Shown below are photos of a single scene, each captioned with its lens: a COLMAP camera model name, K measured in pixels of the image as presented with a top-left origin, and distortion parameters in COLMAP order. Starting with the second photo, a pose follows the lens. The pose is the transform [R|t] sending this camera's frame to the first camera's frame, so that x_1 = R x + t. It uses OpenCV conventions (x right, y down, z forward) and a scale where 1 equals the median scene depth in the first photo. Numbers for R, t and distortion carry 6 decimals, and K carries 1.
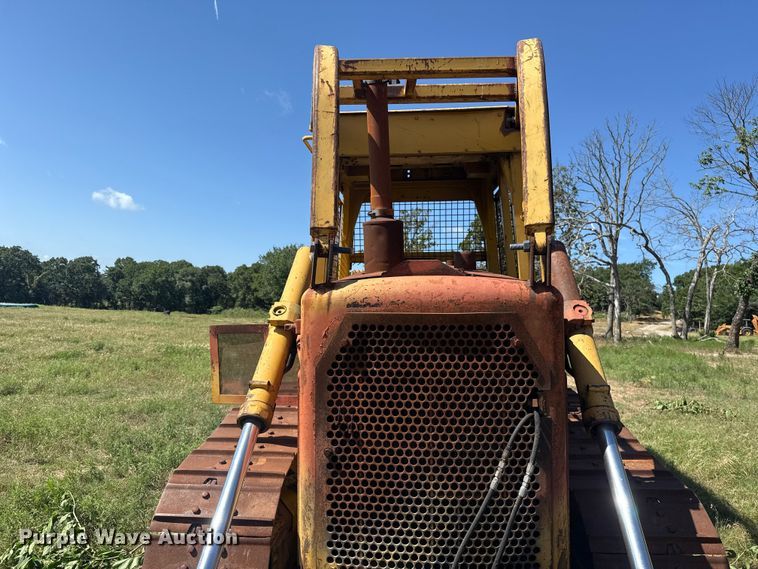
lens RADIAL K [[535.4, 0, 379.0], [0, 535.4, 284.5], [0, 0, 1]] dist [0.093014, -0.130077]
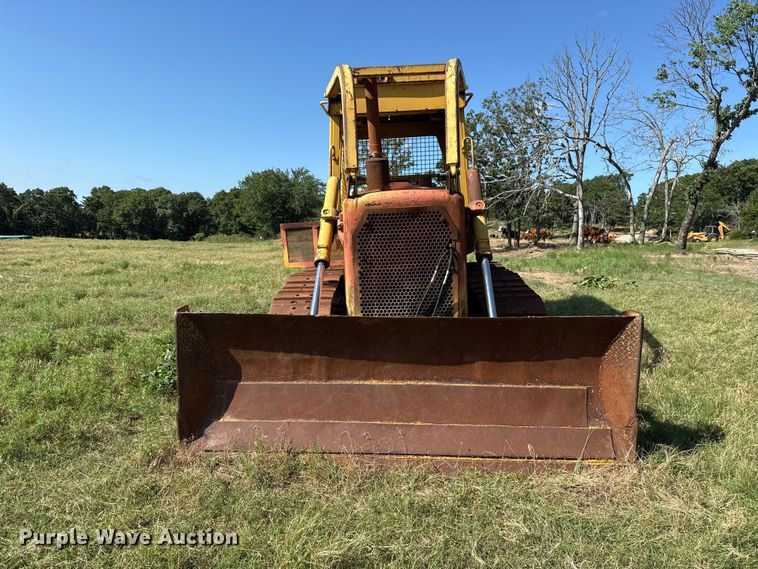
lens RADIAL K [[533.7, 0, 375.8], [0, 533.7, 297.7], [0, 0, 1]] dist [0.089095, -0.130269]
pose [[0.998906, -0.039638, 0.024820, -0.031307], [0.034897, 0.985056, 0.168665, 0.016335], [-0.031134, -0.167614, 0.985361, -0.438412]]
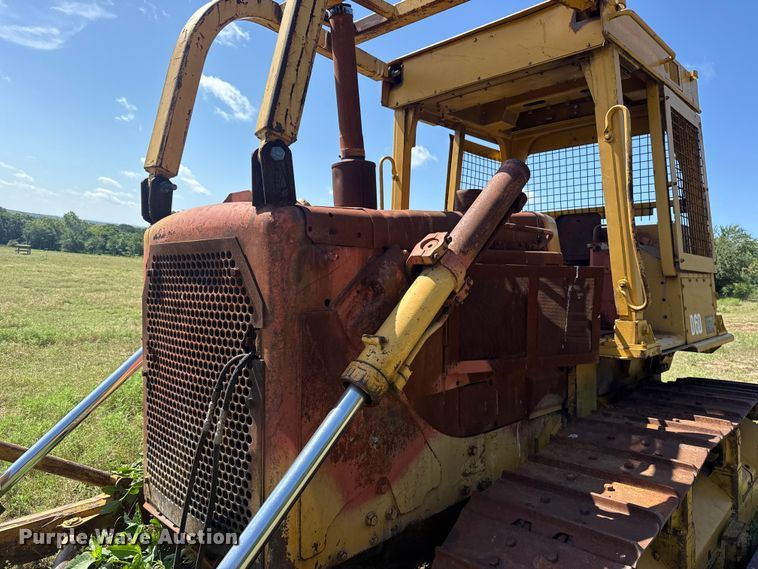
lens RADIAL K [[540.3, 0, 382.3], [0, 540.3, 285.5], [0, 0, 1]] dist [0.108772, -0.135260]
pose [[0.769596, 0.017668, -0.638286, 0.354951], [-0.004662, 0.999746, 0.022052, 0.038826], [0.638514, -0.013996, 0.769483, 0.168259]]
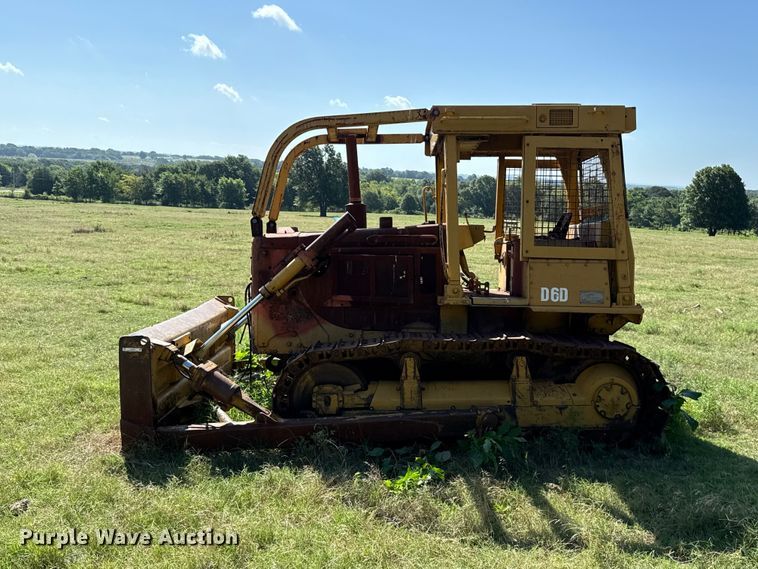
lens RADIAL K [[684.6, 0, 379.0], [0, 684.6, 284.5], [0, 0, 1]] dist [0.082727, -0.011149]
pose [[0.039716, 0.060362, -0.997386, 1.380913], [-0.005089, 0.998173, 0.060207, 0.010488], [0.999198, 0.002684, 0.039951, 0.543108]]
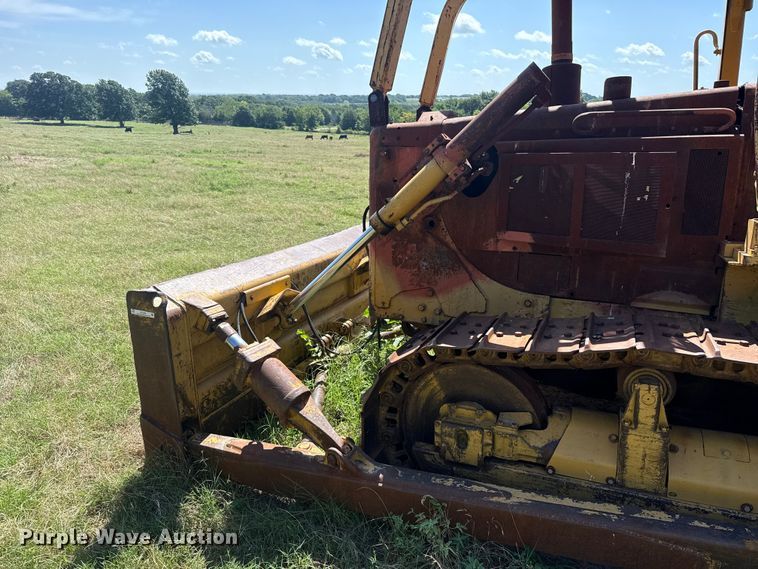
lens RADIAL K [[535.4, 0, 379.0], [0, 535.4, 284.5], [0, 0, 1]] dist [0.093014, -0.130077]
pose [[-0.346449, 0.204509, -0.915505, 0.685155], [0.000656, 0.975999, 0.217775, 0.040334], [0.938069, 0.074847, -0.338268, 0.583474]]
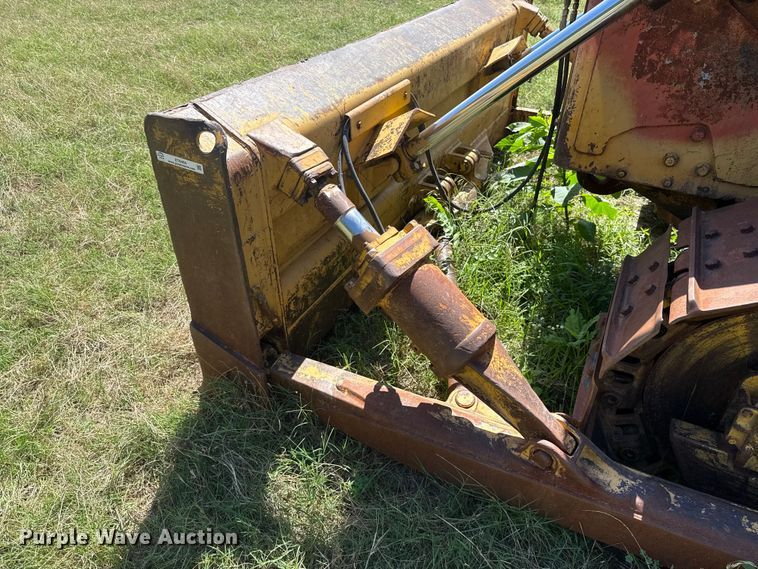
lens RADIAL K [[540.3, 0, 382.3], [0, 540.3, 285.5], [0, 0, 1]] dist [0.108772, -0.135260]
pose [[-0.399843, 0.505243, -0.764758, 0.495052], [-0.030851, 0.826466, 0.562141, 0.074659], [0.916064, 0.248362, -0.314869, 0.392723]]
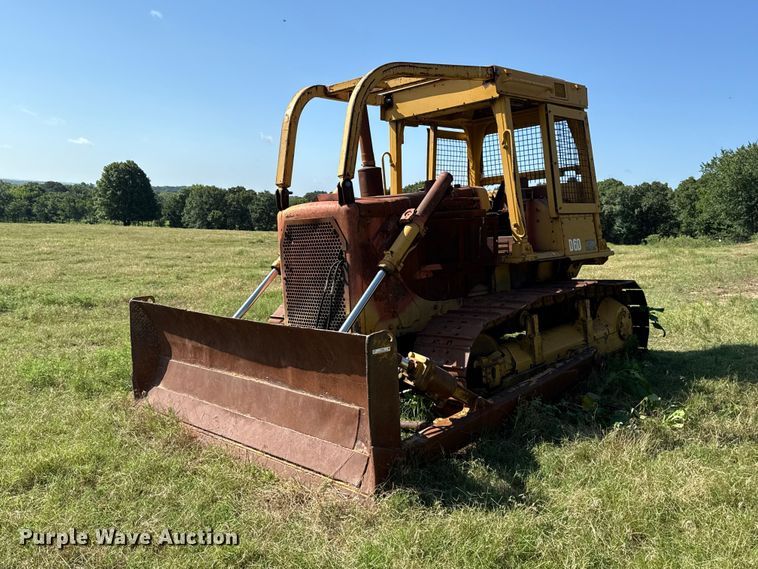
lens RADIAL K [[684.6, 0, 379.0], [0, 684.6, 284.5], [0, 0, 1]] dist [0.082727, -0.011149]
pose [[0.766428, 0.014351, -0.642170, 0.803417], [0.055489, 0.994534, 0.088451, 0.032870], [0.639929, -0.103425, 0.761442, -0.392140]]
